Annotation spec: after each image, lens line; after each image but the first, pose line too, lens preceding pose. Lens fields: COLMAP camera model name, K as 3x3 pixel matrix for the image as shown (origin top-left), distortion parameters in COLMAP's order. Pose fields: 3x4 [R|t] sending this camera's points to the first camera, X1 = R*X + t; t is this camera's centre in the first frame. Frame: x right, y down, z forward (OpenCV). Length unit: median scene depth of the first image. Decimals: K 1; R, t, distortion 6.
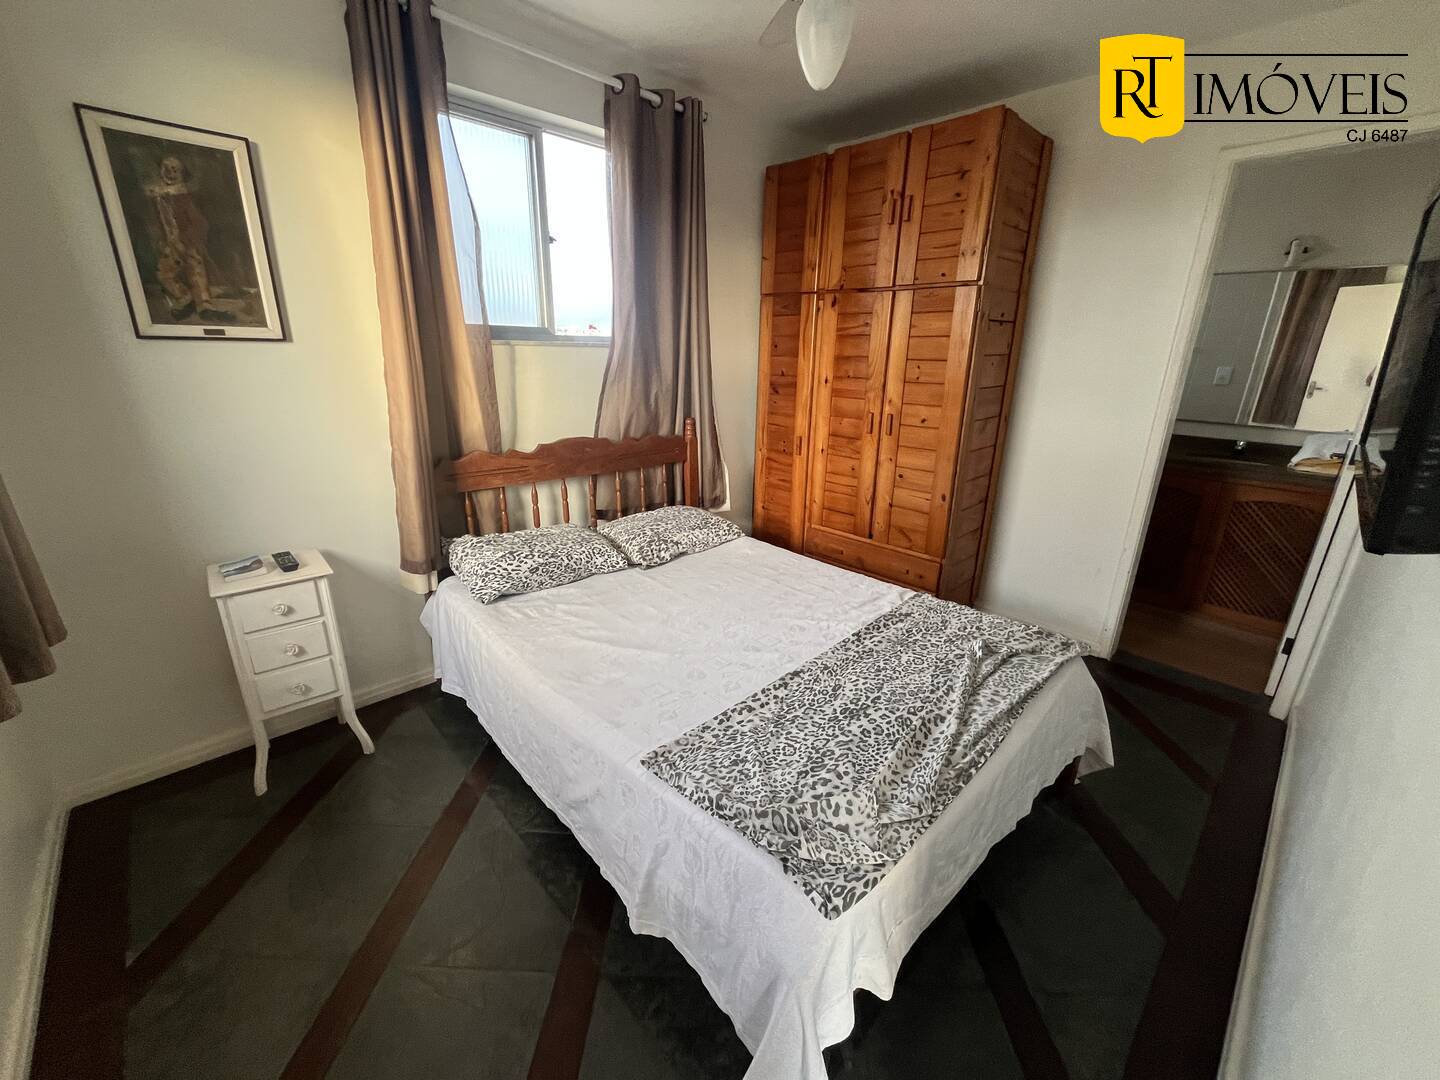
lens RADIAL K [[577.7, 0, 717.1], [0, 577.7, 542.1], [0, 0, 1]] dist [-0.002883, 0.000424]
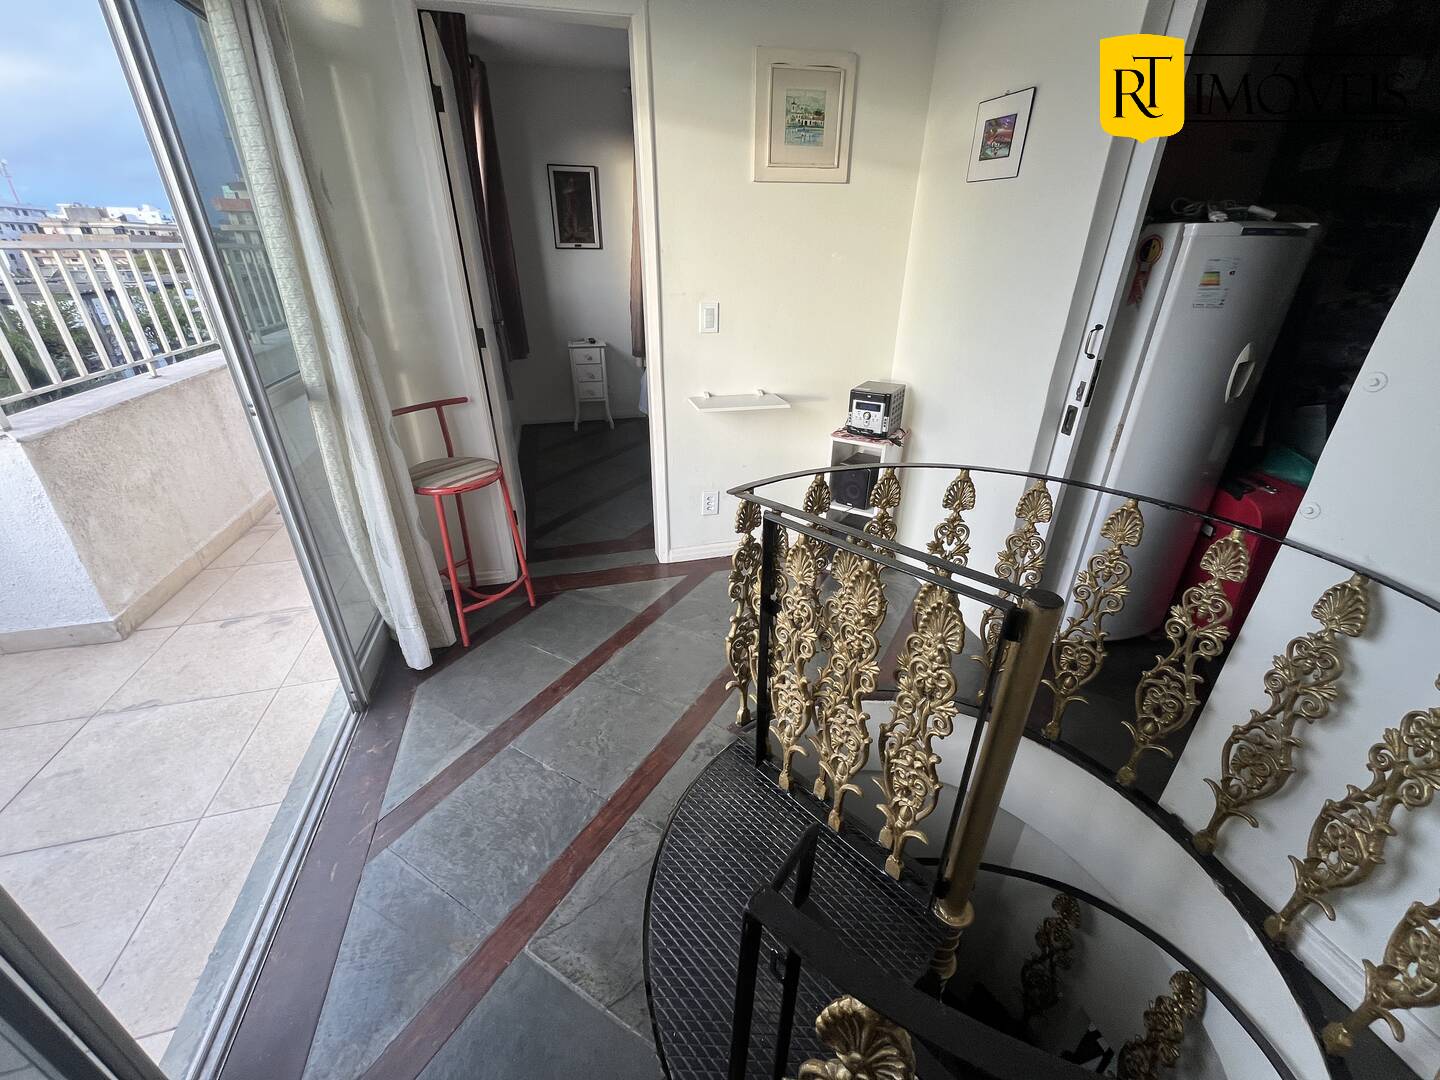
lens RADIAL K [[577.7, 0, 722.2], [0, 577.7, 536.9], [0, 0, 1]] dist [-0.002883, 0.000424]
pose [[0.891860, 0.194688, -0.408267, 0.940808], [-0.135909, 0.976261, 0.168649, 0.357672], [0.431409, -0.094924, 0.897149, -1.081401]]
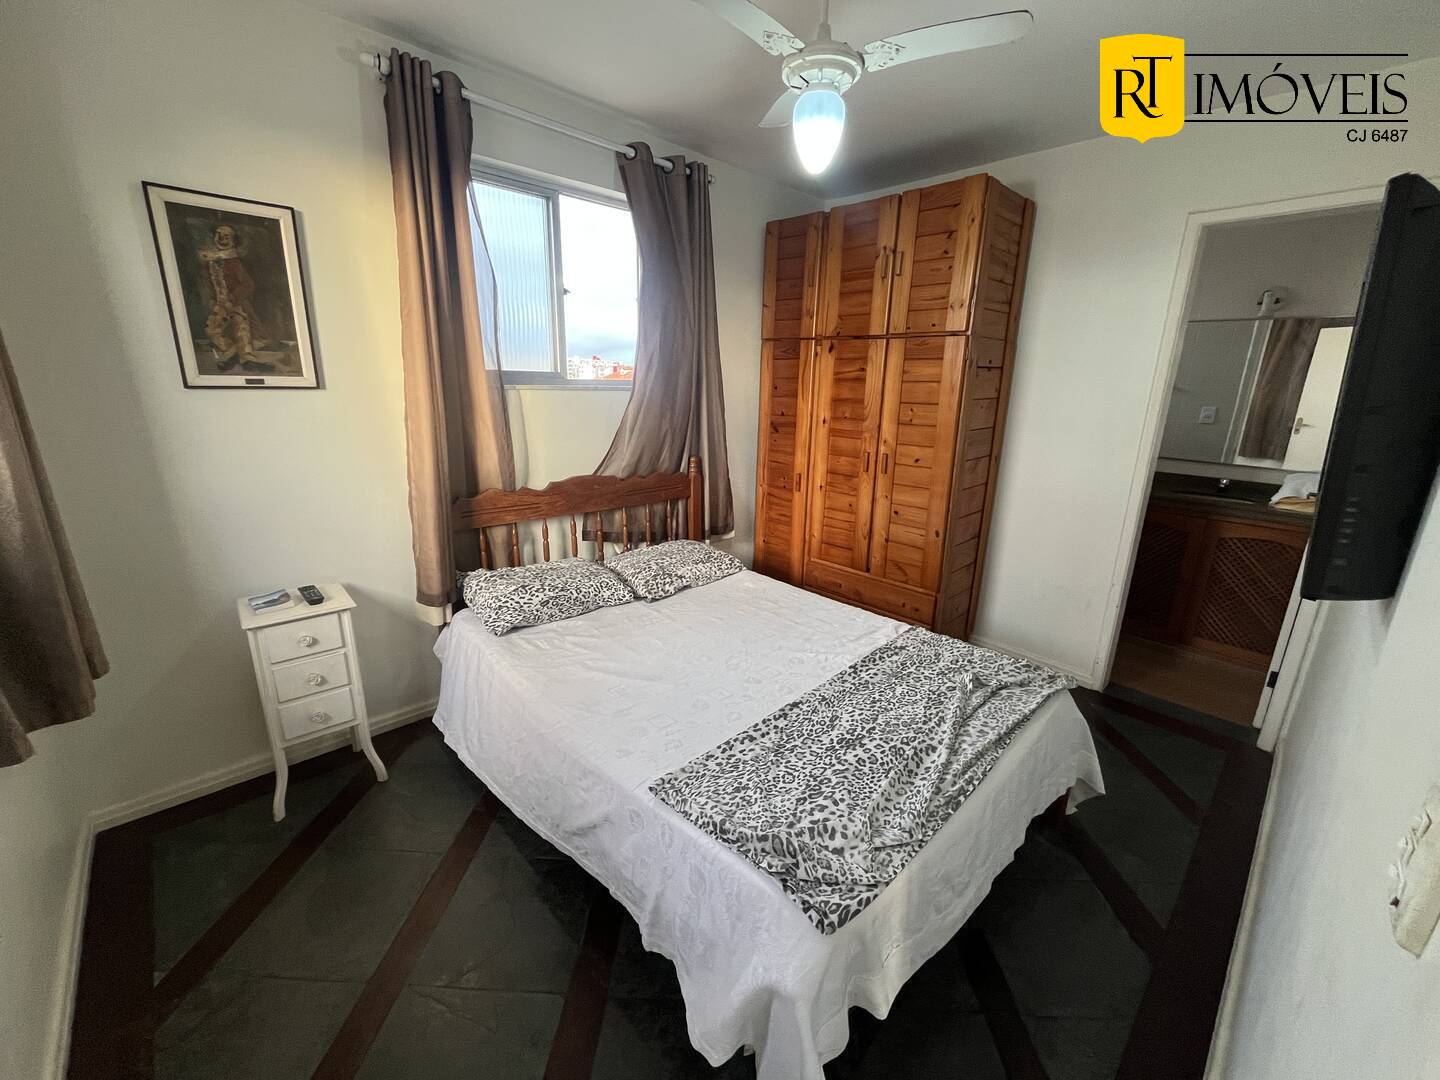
lens RADIAL K [[577.7, 0, 717.7], [0, 577.7, 542.2], [0, 0, 1]] dist [-0.002883, 0.000424]
pose [[0.999991, 0.004320, 0.000264, -0.005357], [-0.004302, 0.998809, -0.048598, -0.014353], [-0.000473, 0.048596, 0.998818, -0.057031]]
